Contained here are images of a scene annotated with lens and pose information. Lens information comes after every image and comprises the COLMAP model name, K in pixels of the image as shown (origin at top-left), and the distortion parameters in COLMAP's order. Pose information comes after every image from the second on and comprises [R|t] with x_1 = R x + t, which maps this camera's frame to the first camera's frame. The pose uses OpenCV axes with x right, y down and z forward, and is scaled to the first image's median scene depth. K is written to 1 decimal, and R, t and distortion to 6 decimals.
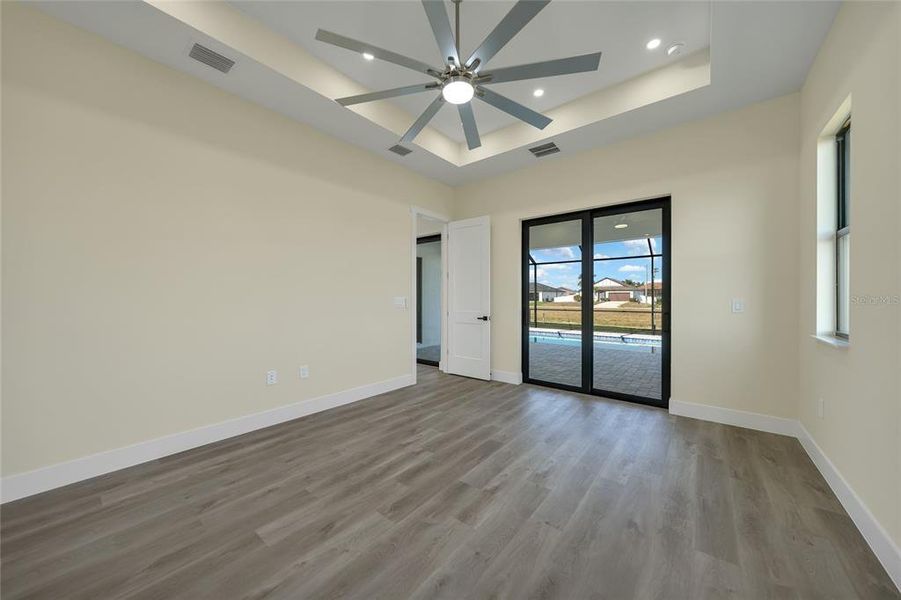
lens RADIAL K [[315.8, 0, 448.1], [0, 315.8, 297.6], [0, 0, 1]] dist [-0.001442, 0.000588]
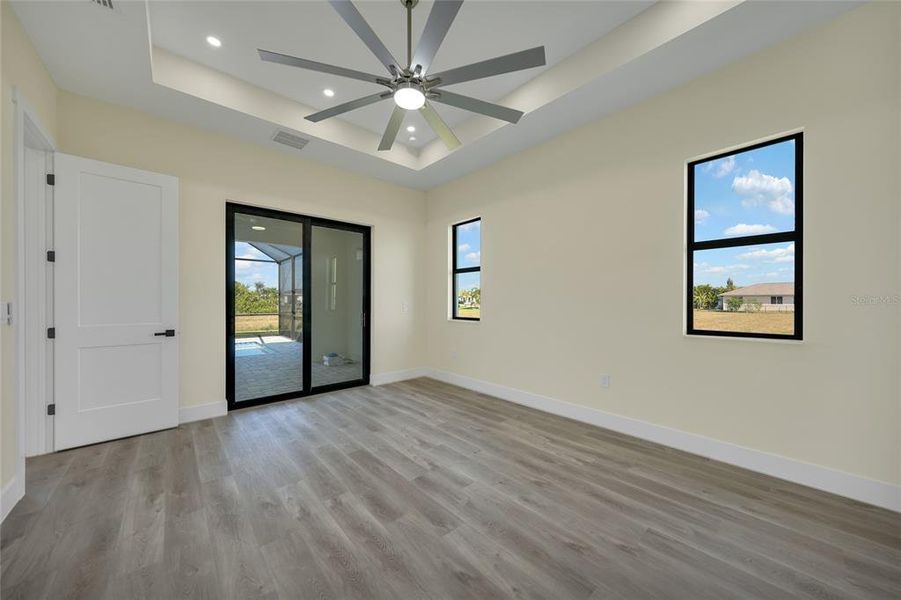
lens RADIAL K [[318.4, 0, 449.9], [0, 318.4, 303.0], [0, 0, 1]] dist [0.006859, 0.000164]
pose [[0.162407, -0.005536, 0.986708, -0.821207], [-0.000615, 0.999983, 0.005712, -0.002480], [-0.986724, -0.001534, 0.162401, 0.604109]]
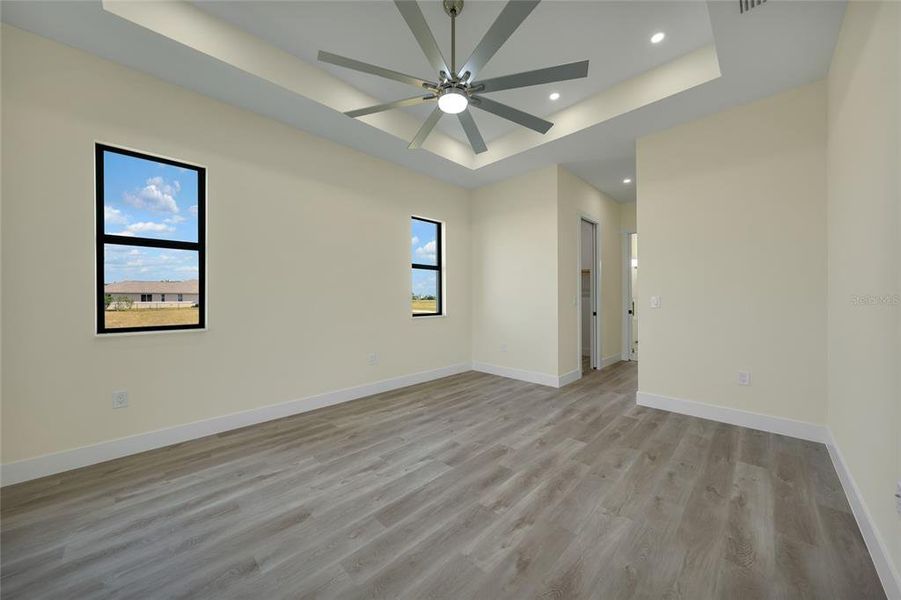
lens RADIAL K [[315.8, 0, 448.1], [0, 315.8, 297.6], [0, 0, 1]] dist [-0.001442, 0.000588]
pose [[-0.994236, 0.001282, 0.107204, -0.055941], [0.000809, 0.999990, -0.004454, 0.006152], [-0.107209, -0.004341, -0.994227, 1.763449]]
